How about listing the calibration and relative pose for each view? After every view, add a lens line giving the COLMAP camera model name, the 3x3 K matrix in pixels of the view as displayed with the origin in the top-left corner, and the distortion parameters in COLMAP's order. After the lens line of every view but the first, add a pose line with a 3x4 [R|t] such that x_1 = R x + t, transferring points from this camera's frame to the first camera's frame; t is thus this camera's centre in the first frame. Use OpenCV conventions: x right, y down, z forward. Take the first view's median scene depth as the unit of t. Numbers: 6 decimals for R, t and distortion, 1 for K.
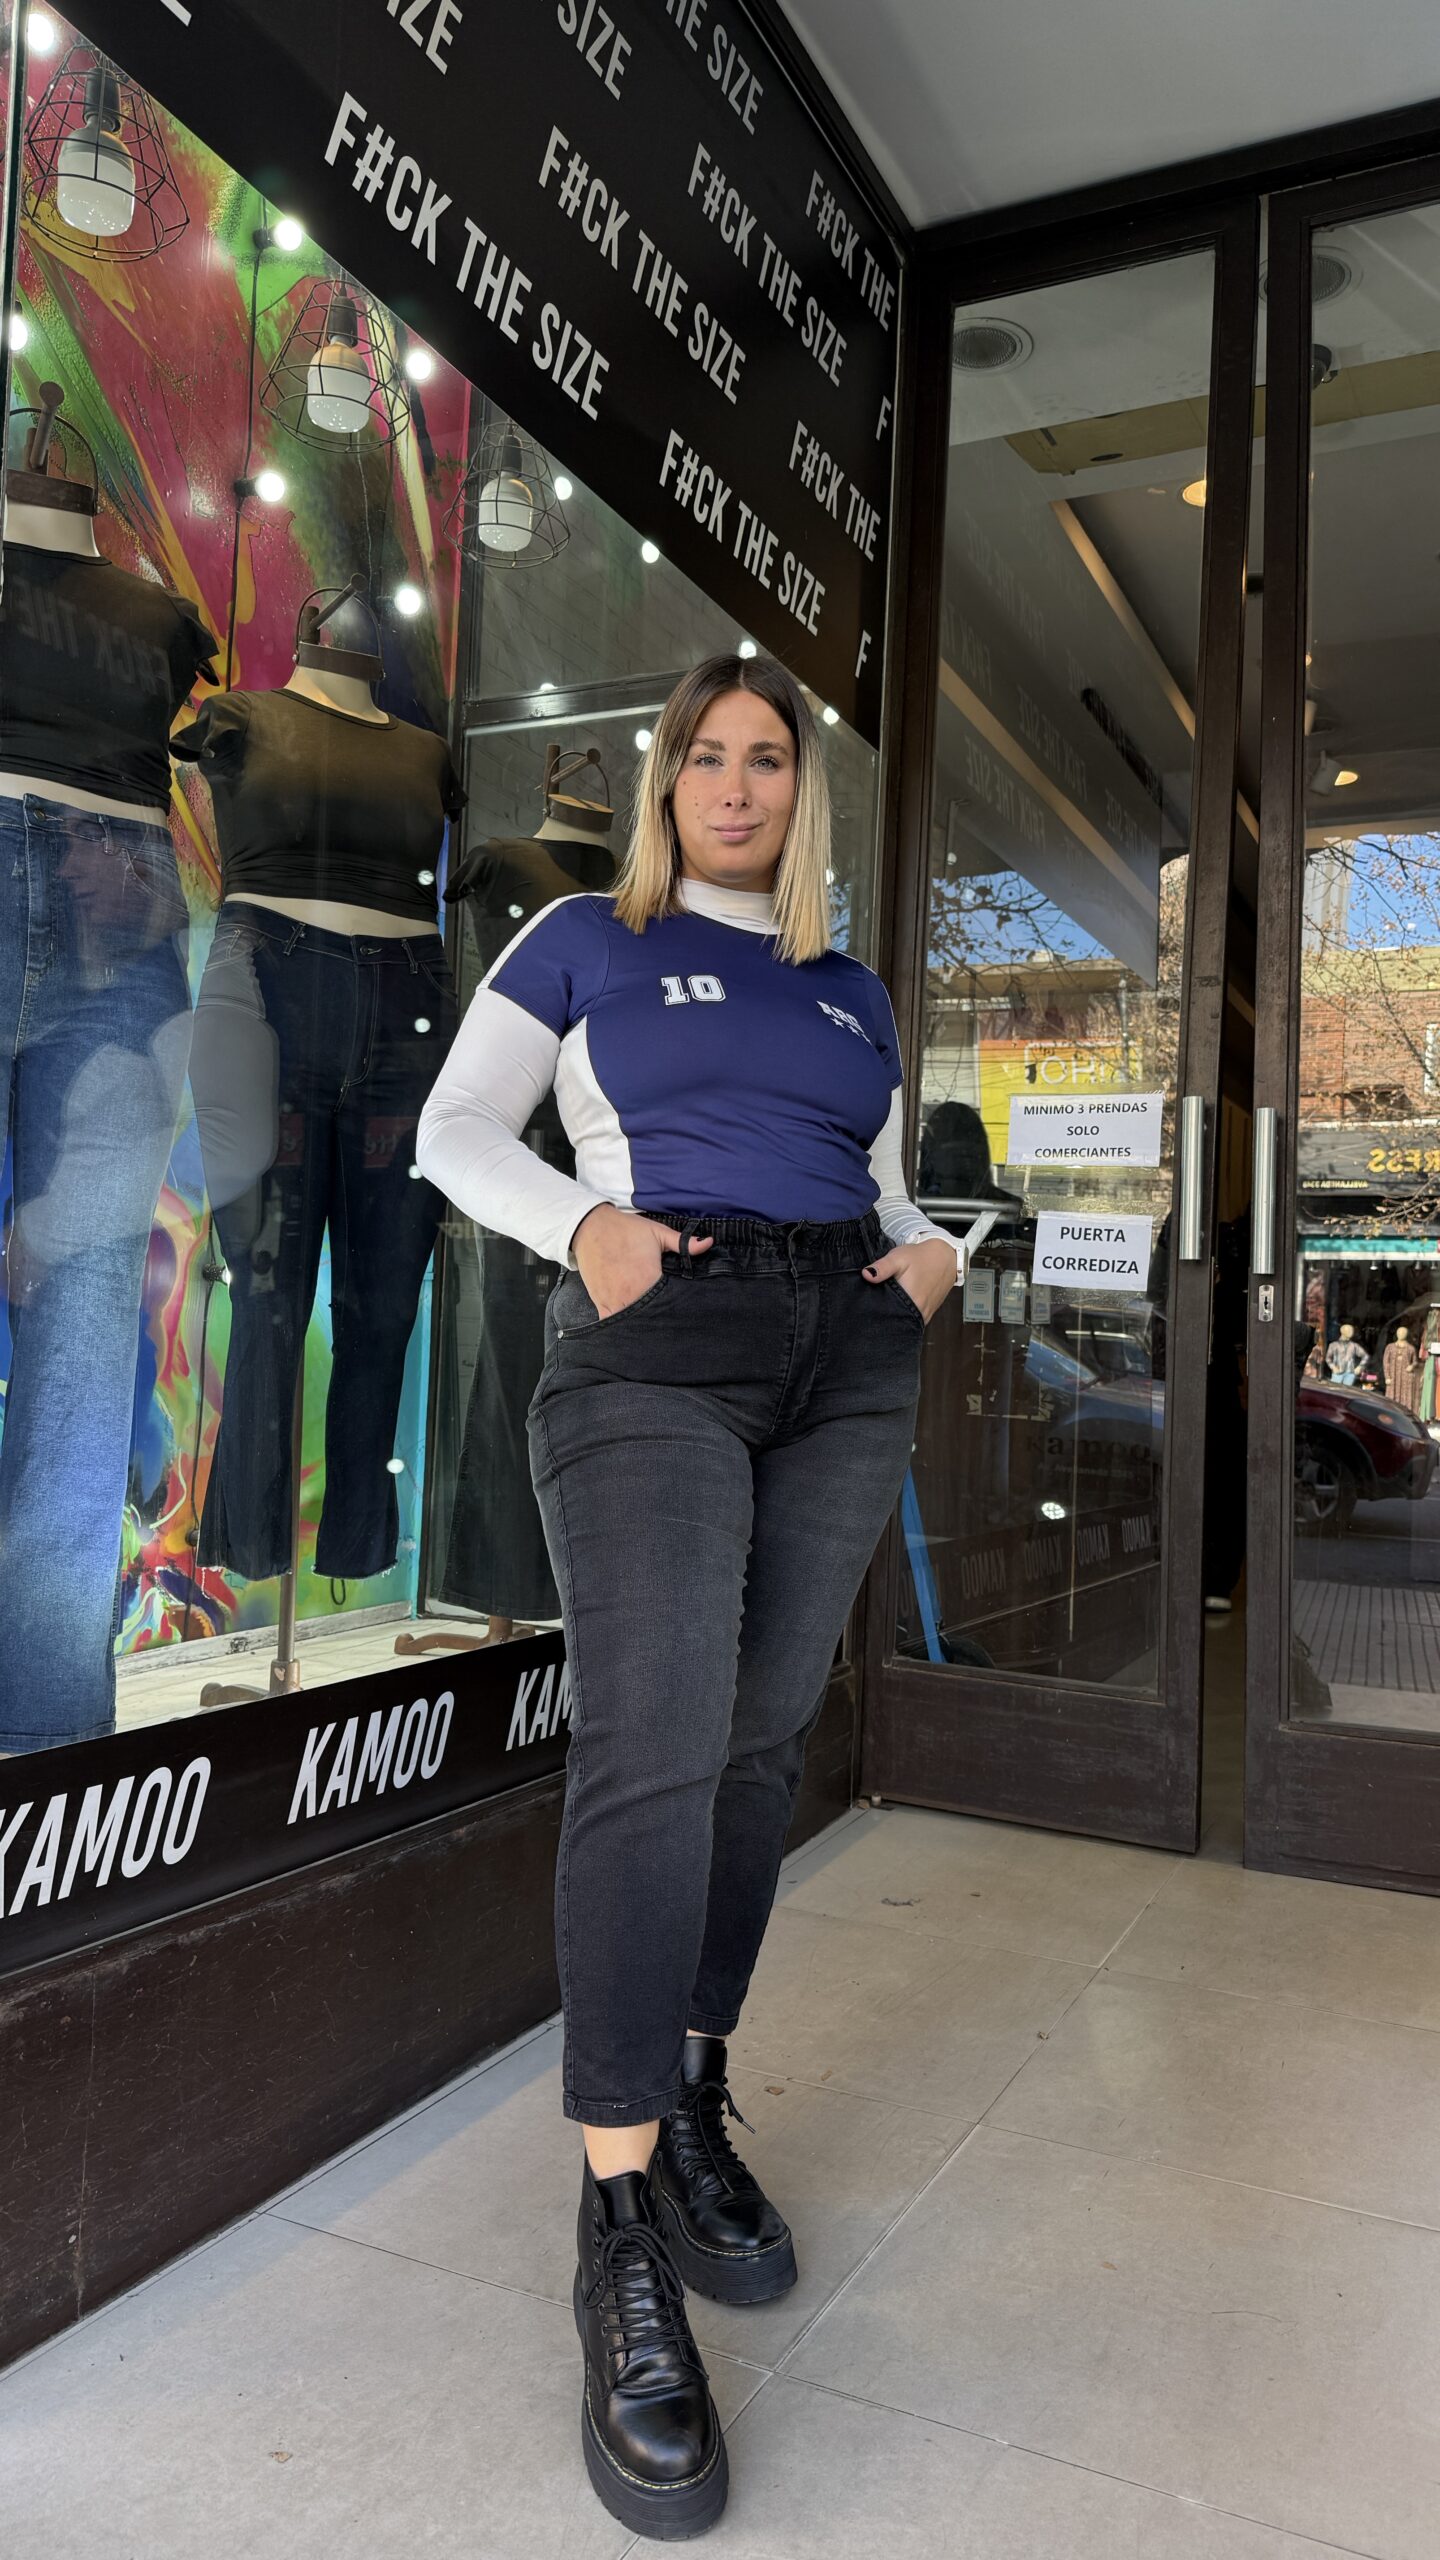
lens RADIAL K [[1815.8, 0, 717.5], [0, 1815.8, 1283.4], [0, 0, 1]] dist [0.033132, -0.050805]
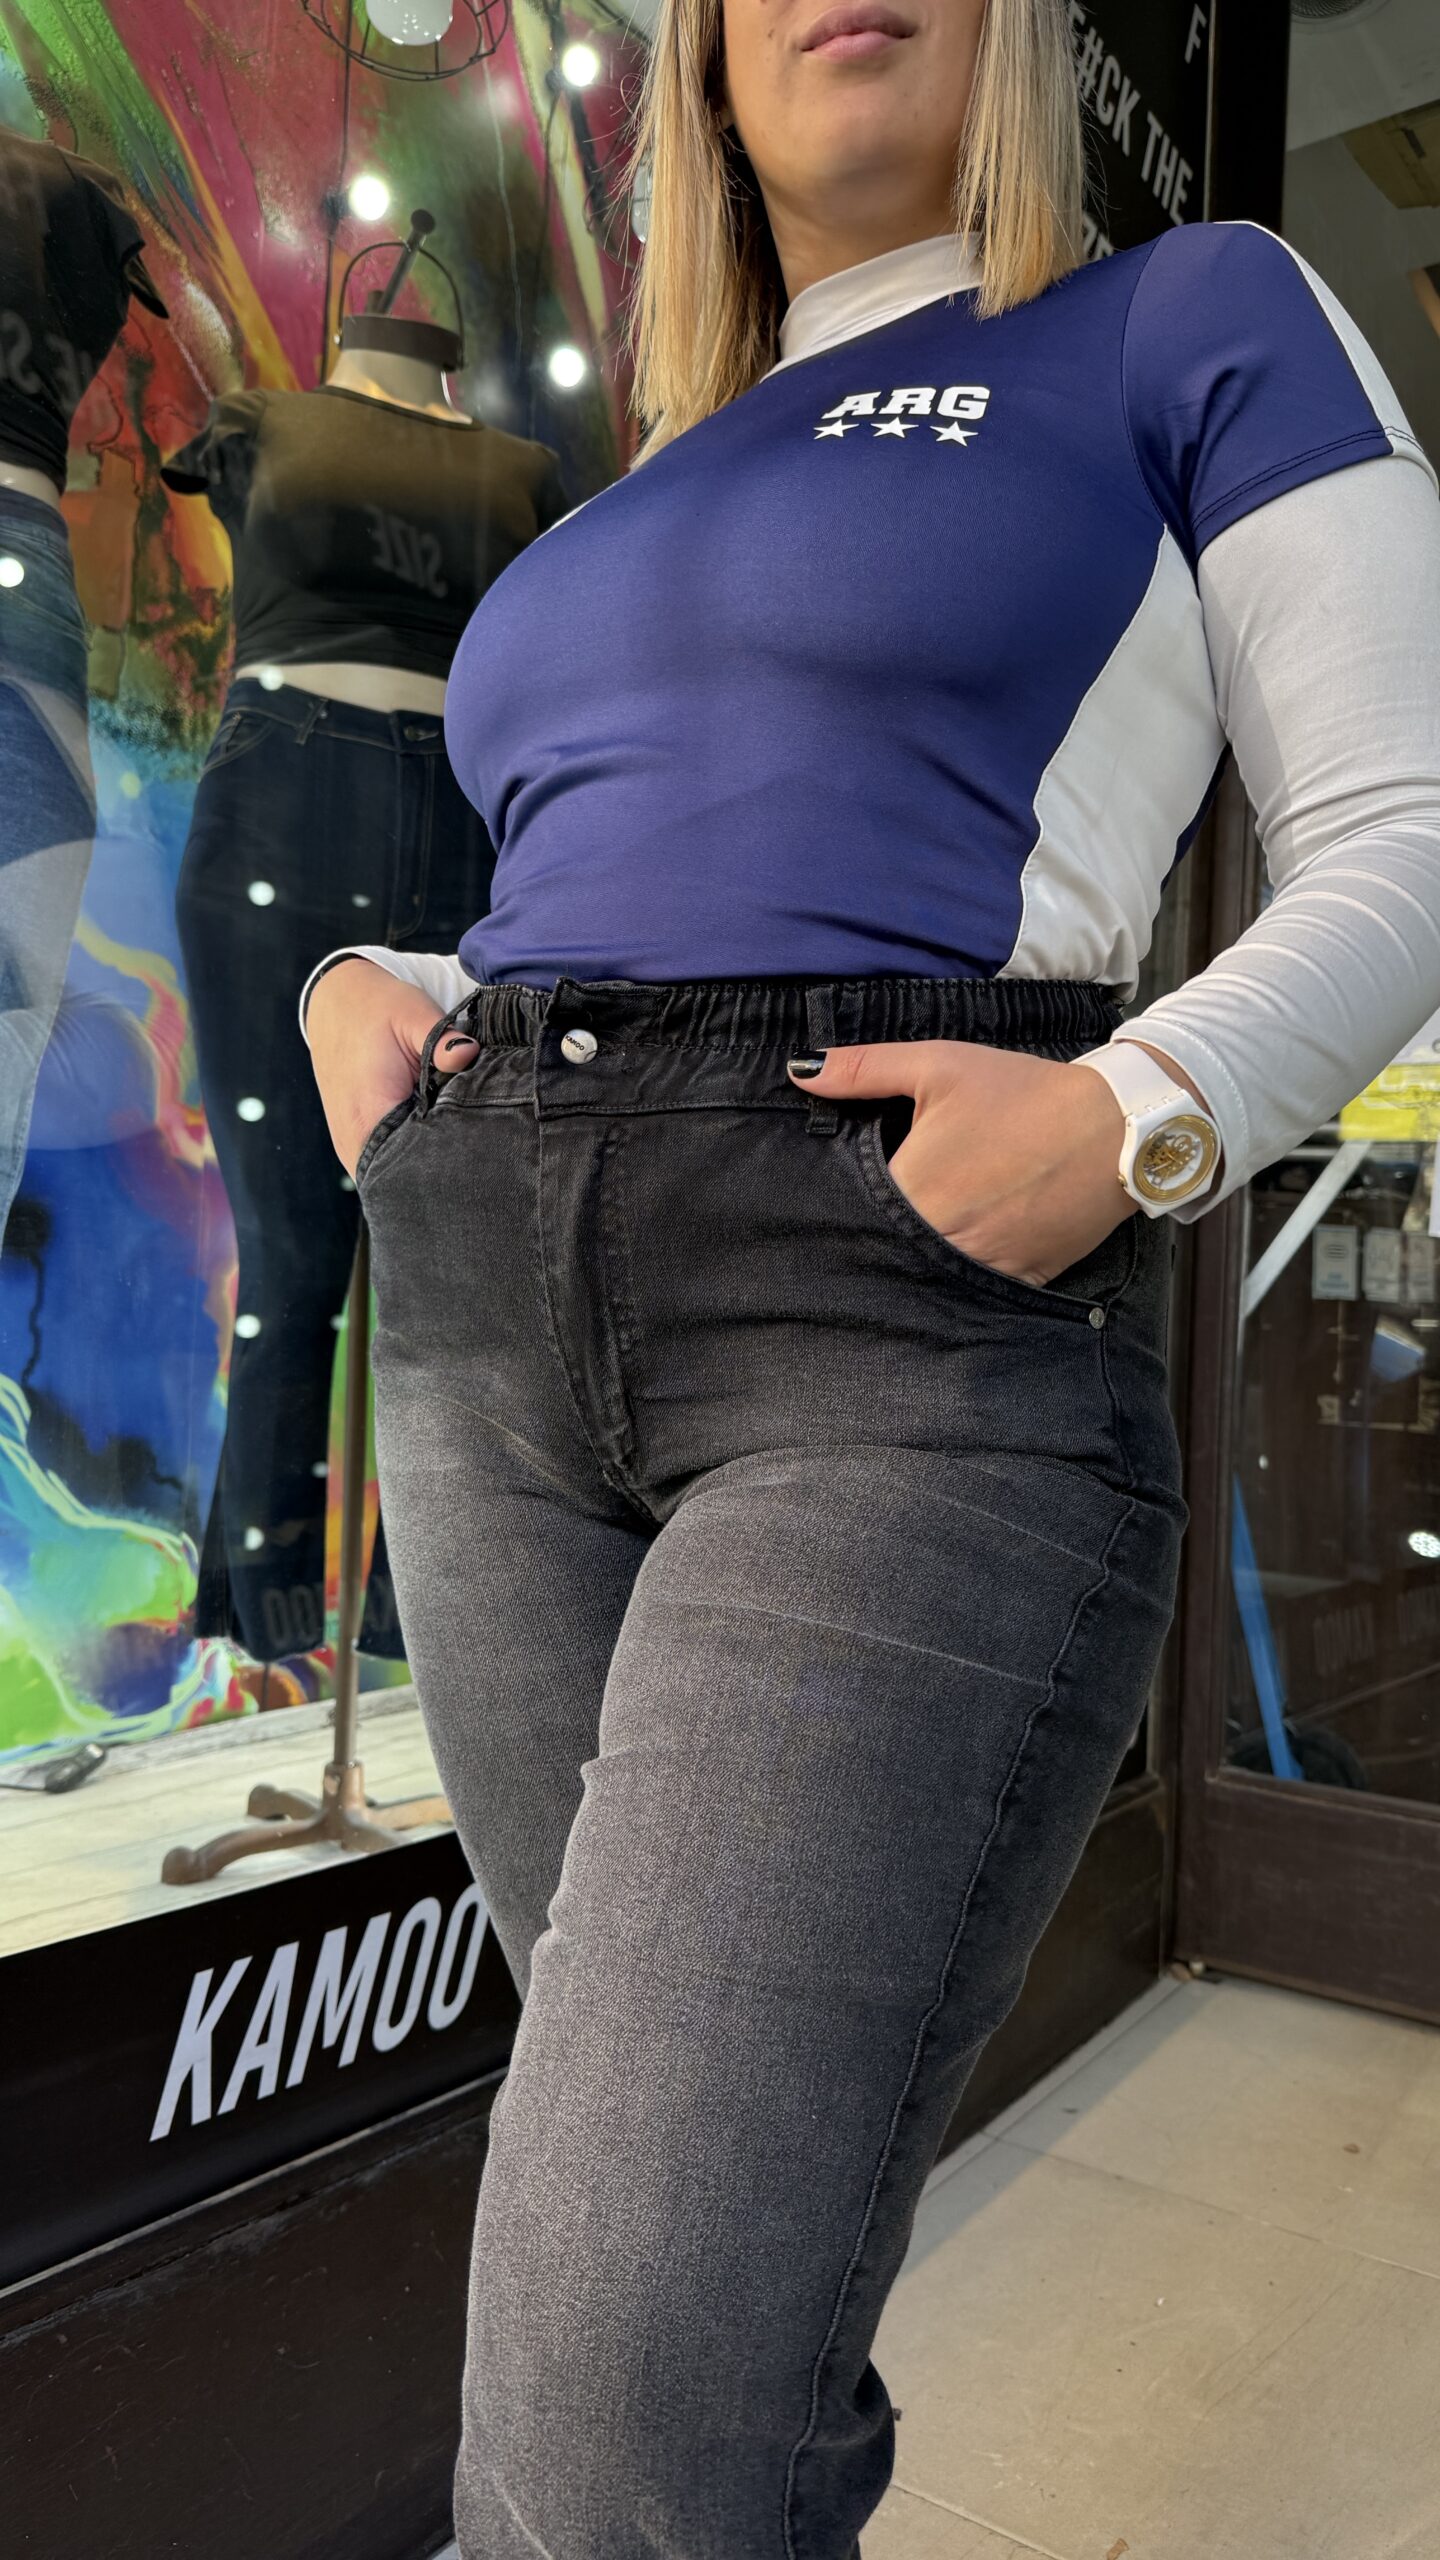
lens RADIAL K [[1815.8, 0, 716.9], [0, 1815.8, 1267.3], [0, 0, 1]] dist [0.033132, -0.050805]
pose [[0.986733, -0.005093, -0.162274, 0.024477], [0.003712, 0.999954, -0.008808, 0.020778], [0.162311, 0.008088, 0.986707, 0.339322]]
